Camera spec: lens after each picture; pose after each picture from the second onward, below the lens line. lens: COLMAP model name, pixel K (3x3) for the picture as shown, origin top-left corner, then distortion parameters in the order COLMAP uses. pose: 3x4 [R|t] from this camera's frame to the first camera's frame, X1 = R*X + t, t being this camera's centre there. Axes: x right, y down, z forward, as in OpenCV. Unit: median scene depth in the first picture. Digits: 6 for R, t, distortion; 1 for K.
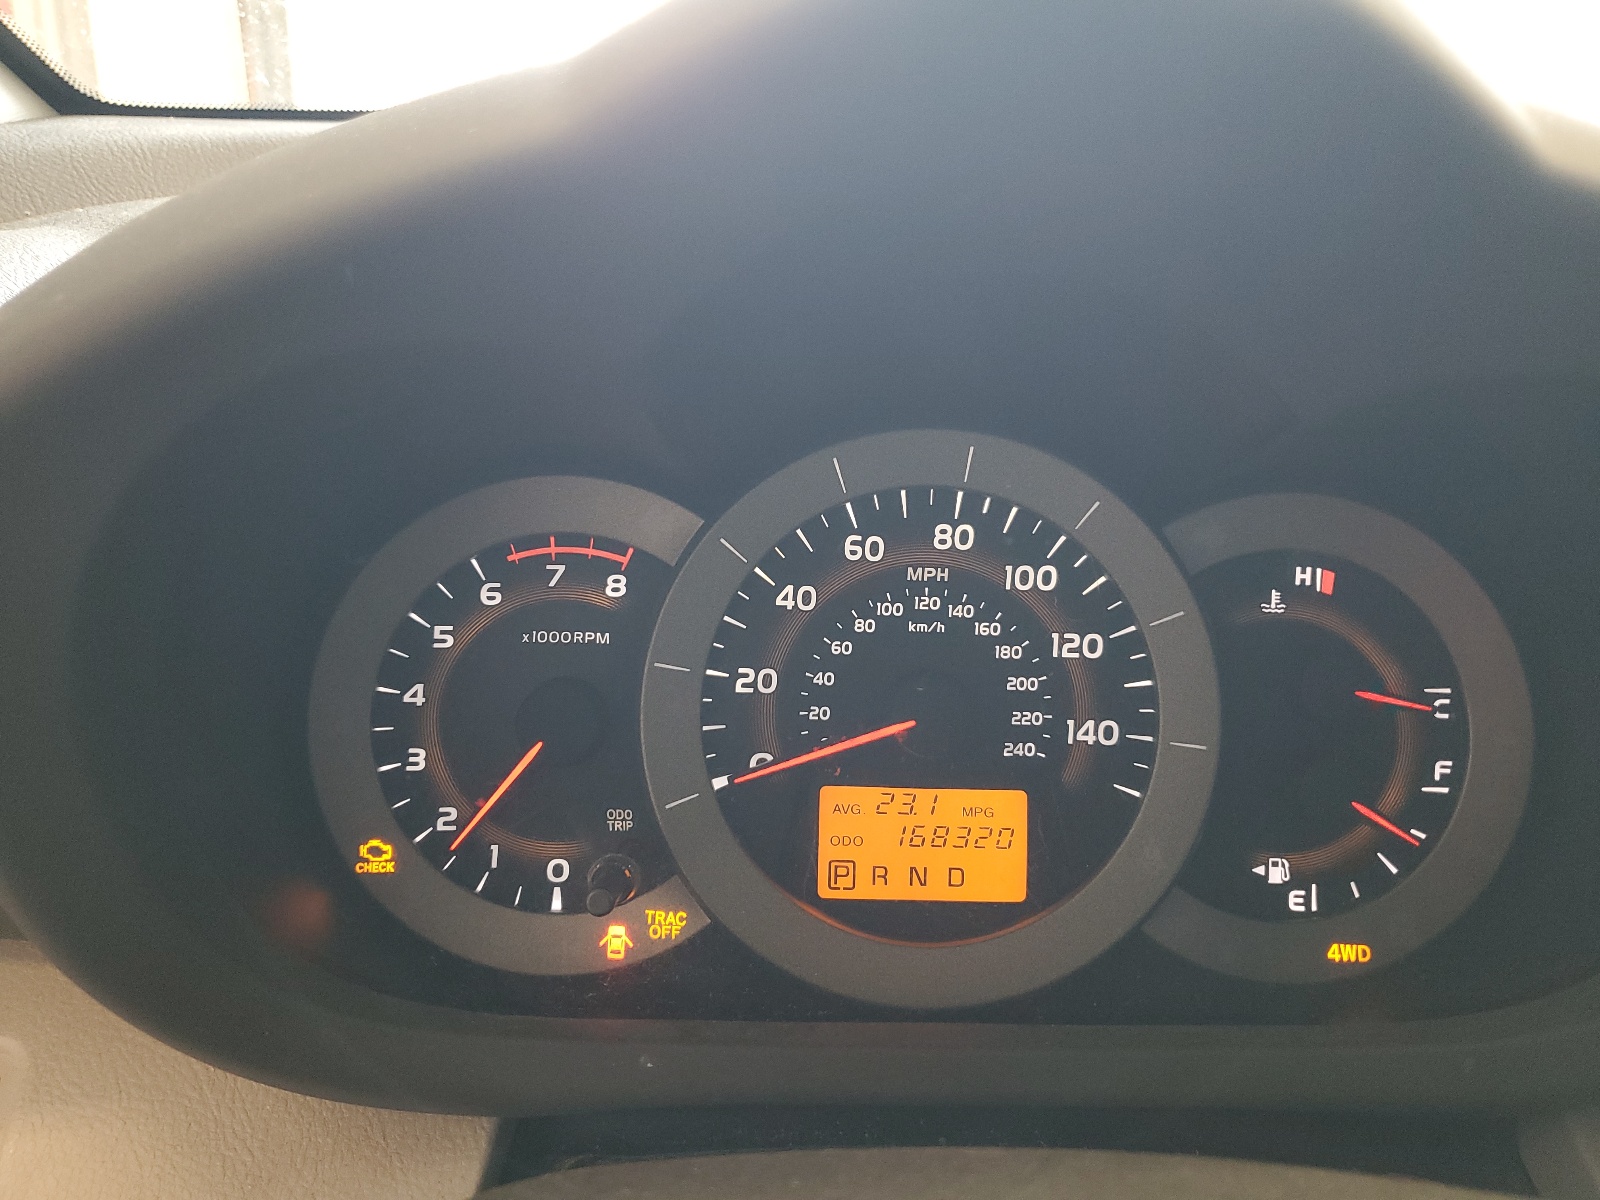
lens RADIAL K [[1217.1, 0, 798.9], [0, 1217.1, 599.9], [0, 0, 1]] dist [-0.038361, -0.000922]
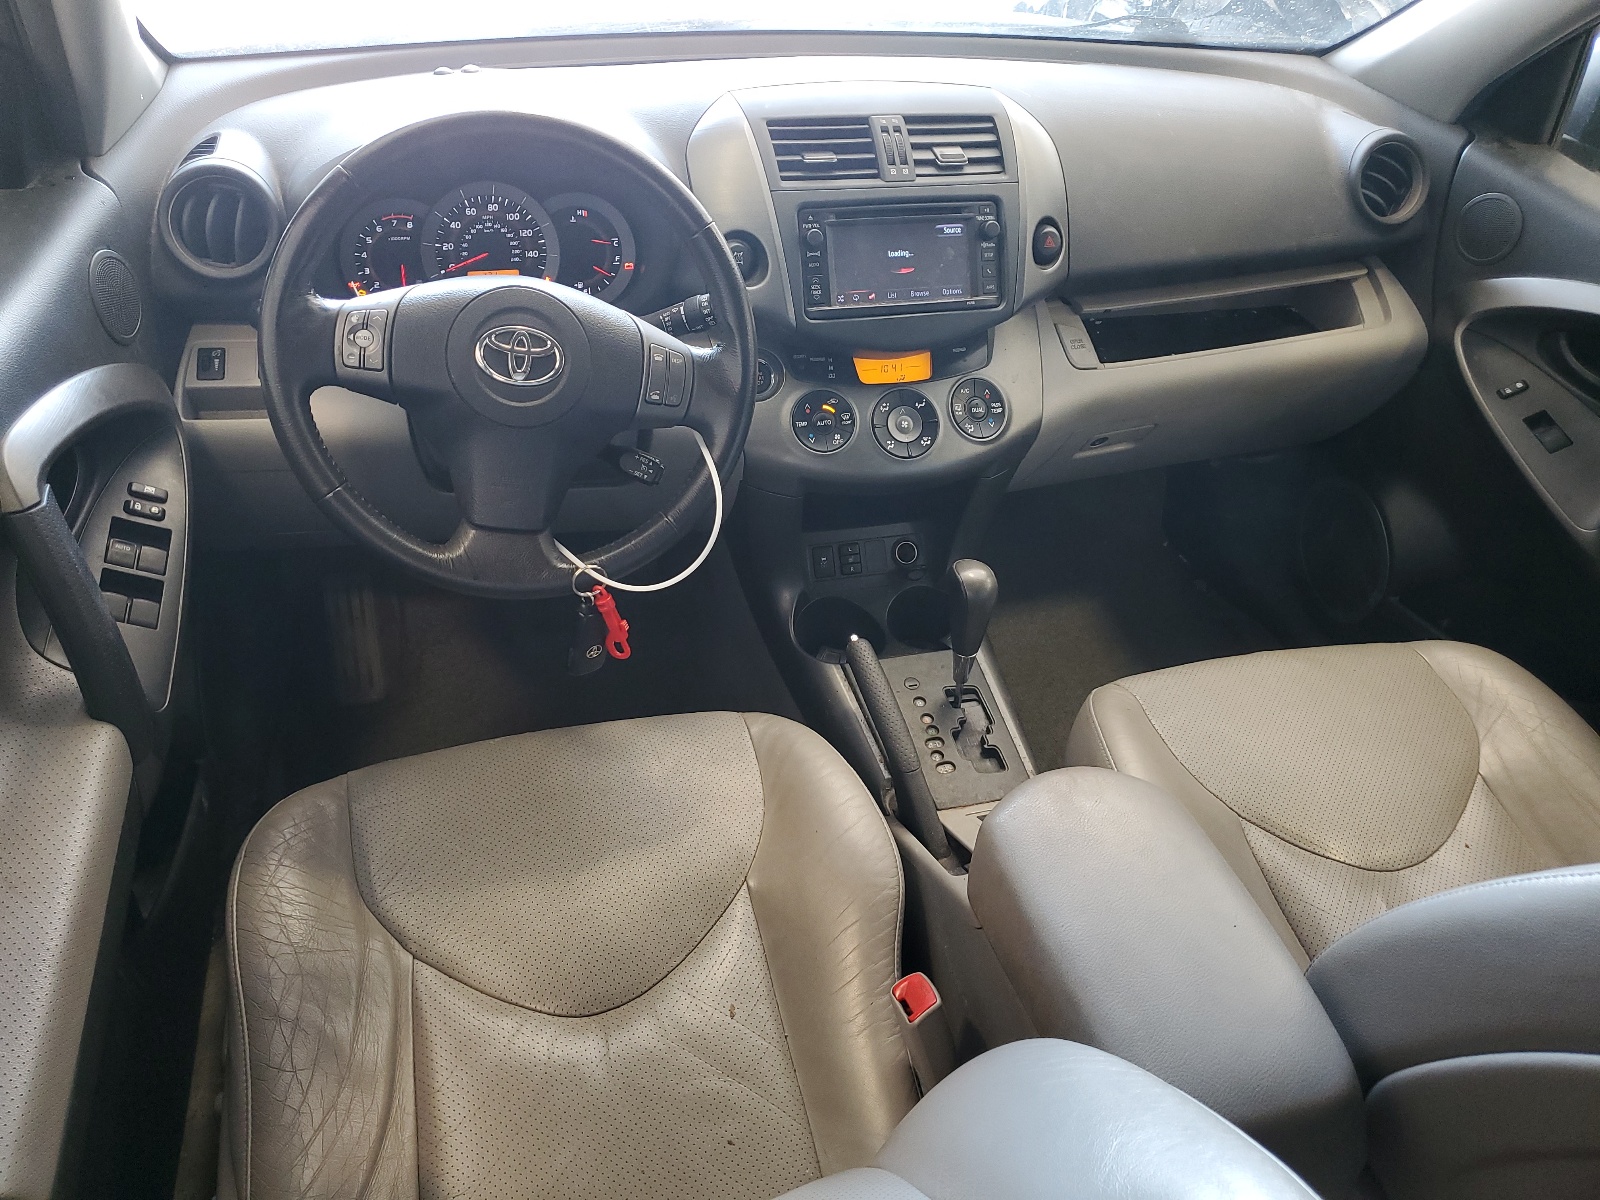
lens RADIAL K [[1217.1, 0, 805.4], [0, 1217.1, 595.3], [0, 0, 1]] dist [-0.038361, -0.000922]
pose [[0.960783, -0.128136, 0.245921, -0.031192], [0.047886, 0.950180, 0.308002, -0.014771], [-0.273135, -0.284147, 0.919053, -3.443960]]
